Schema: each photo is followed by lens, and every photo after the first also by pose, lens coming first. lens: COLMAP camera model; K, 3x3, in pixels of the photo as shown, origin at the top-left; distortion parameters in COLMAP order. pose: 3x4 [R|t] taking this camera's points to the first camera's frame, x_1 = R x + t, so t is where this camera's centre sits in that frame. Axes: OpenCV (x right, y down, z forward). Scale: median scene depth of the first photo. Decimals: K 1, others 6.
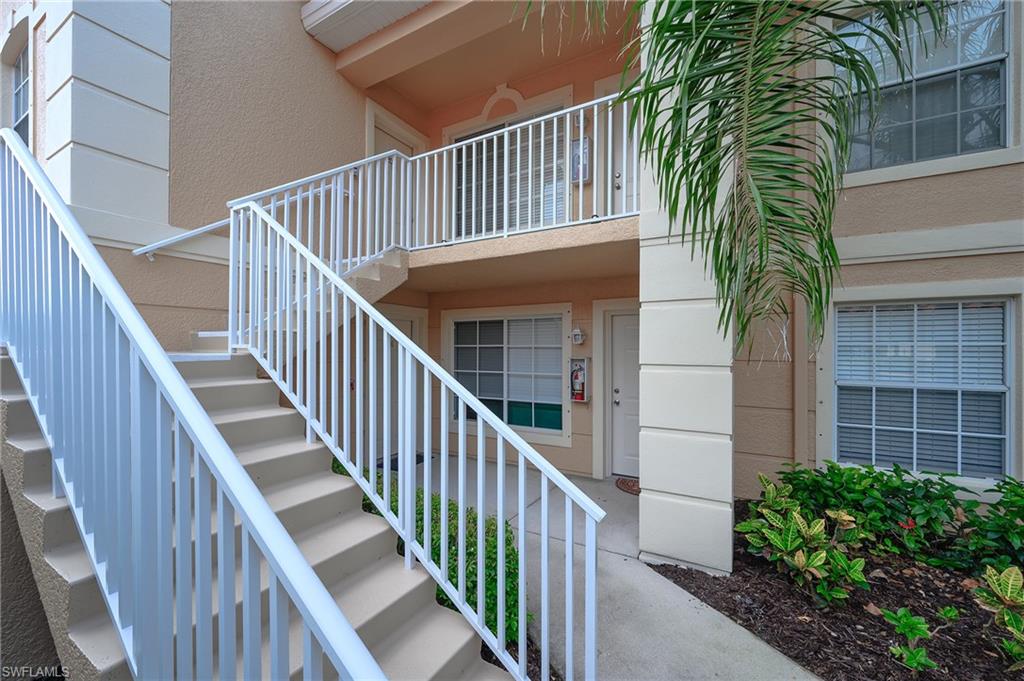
lens RADIAL K [[409.6, 0, 510.4], [0, 409.6, 343.0], [0, 0, 1]] dist [-0.001483, -0.000050]
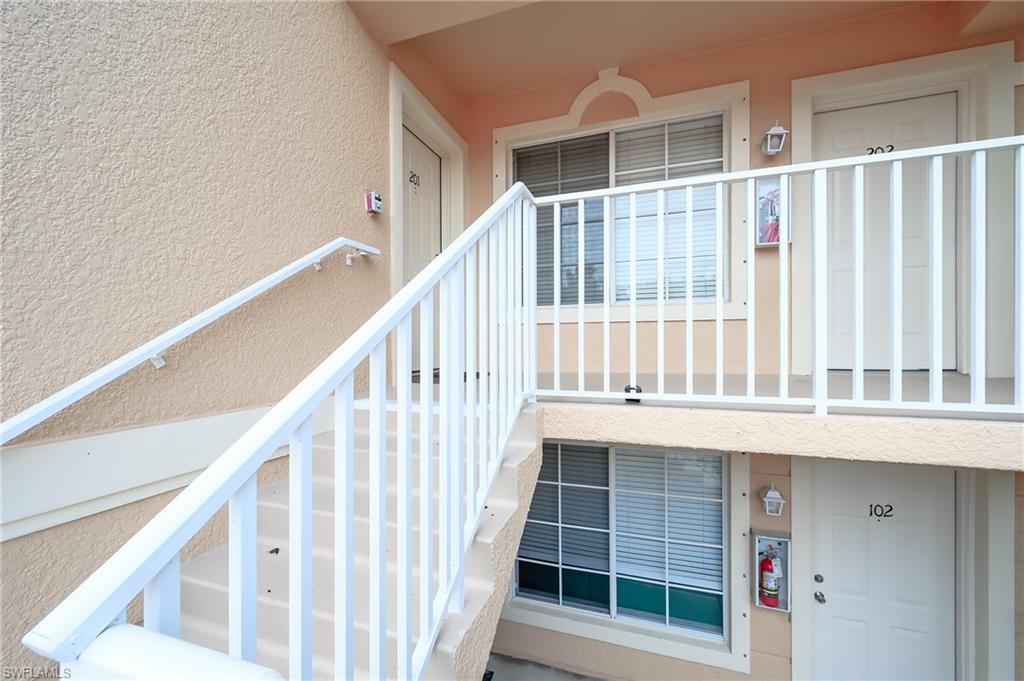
lens RADIAL K [[409.6, 0, 512.5], [0, 409.6, 344.6], [0, 0, 1]] dist [-0.001483, -0.000050]
pose [[0.981090, -0.012138, 0.193172, -0.303250], [0.008918, 0.999807, 0.017528, -0.244211], [-0.193347, -0.015474, 0.981008, 0.445885]]
